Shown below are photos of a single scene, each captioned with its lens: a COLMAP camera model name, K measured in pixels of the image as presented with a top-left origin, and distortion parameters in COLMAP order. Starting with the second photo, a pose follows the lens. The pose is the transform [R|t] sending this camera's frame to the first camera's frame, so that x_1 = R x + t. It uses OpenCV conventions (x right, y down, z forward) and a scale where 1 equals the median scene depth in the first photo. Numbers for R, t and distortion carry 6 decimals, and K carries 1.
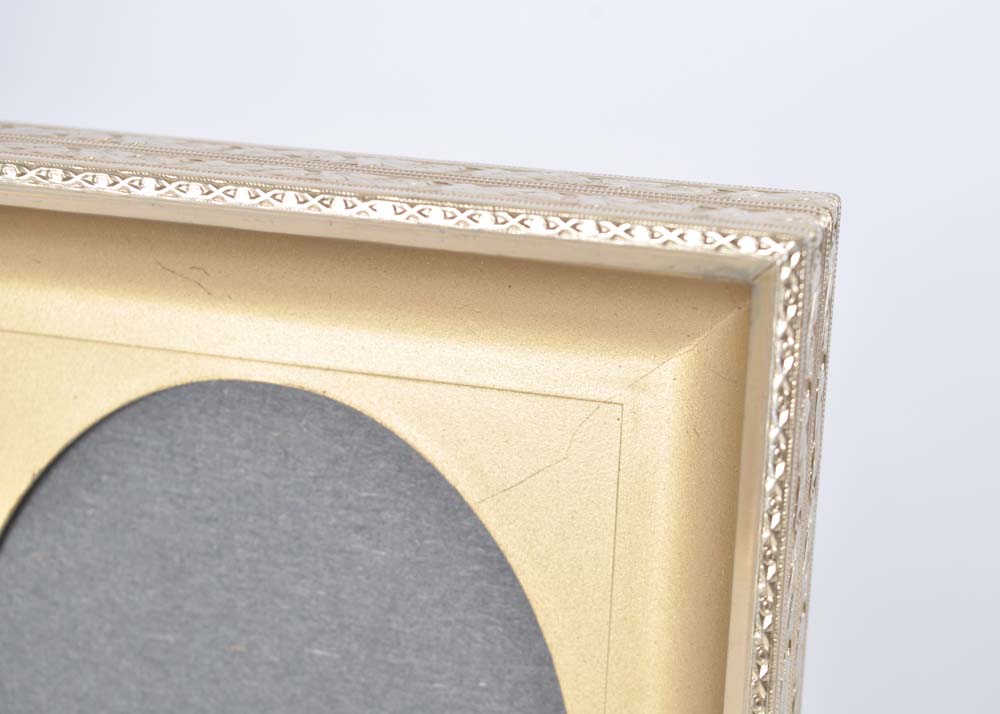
lens RADIAL K [[2435.6, 0, 500.0], [0, 2435.6, 357.0], [0, 0, 1]] dist [0.051116, 0.431420]
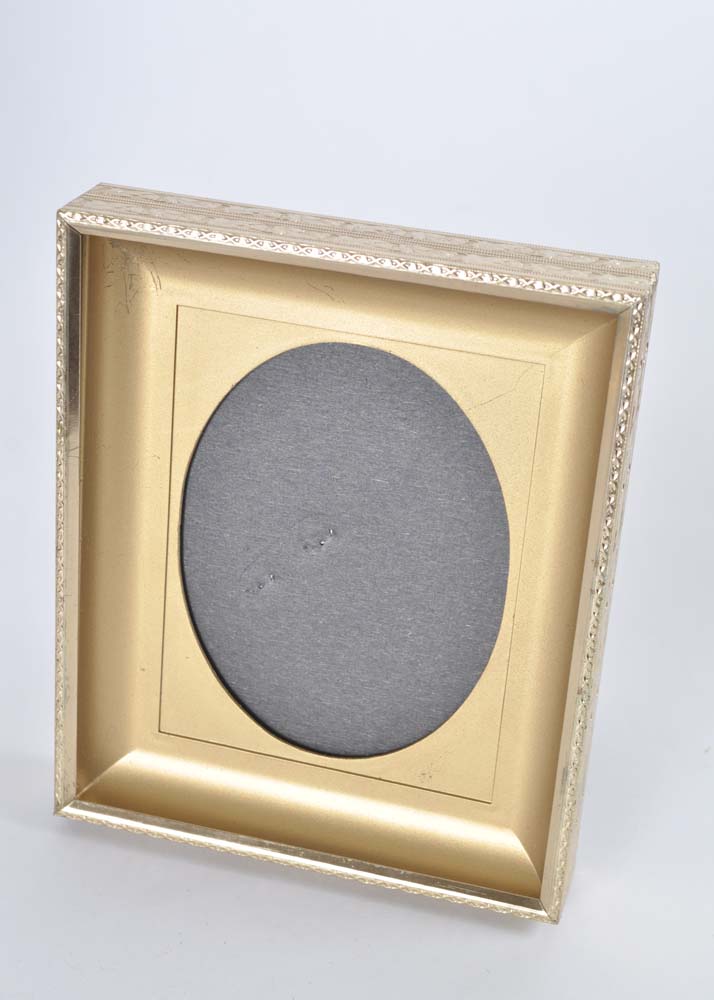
lens RADIAL K [[1923.9, 0, 357.0], [0, 1923.9, 500.0], [0, 0, 1]] dist [0.060766, 0.039606]
pose [[0.999472, 0.023113, 0.022855, -0.129703], [-0.026502, 0.986557, 0.161257, -0.114965], [-0.018821, -0.161777, 0.986648, -0.539638]]
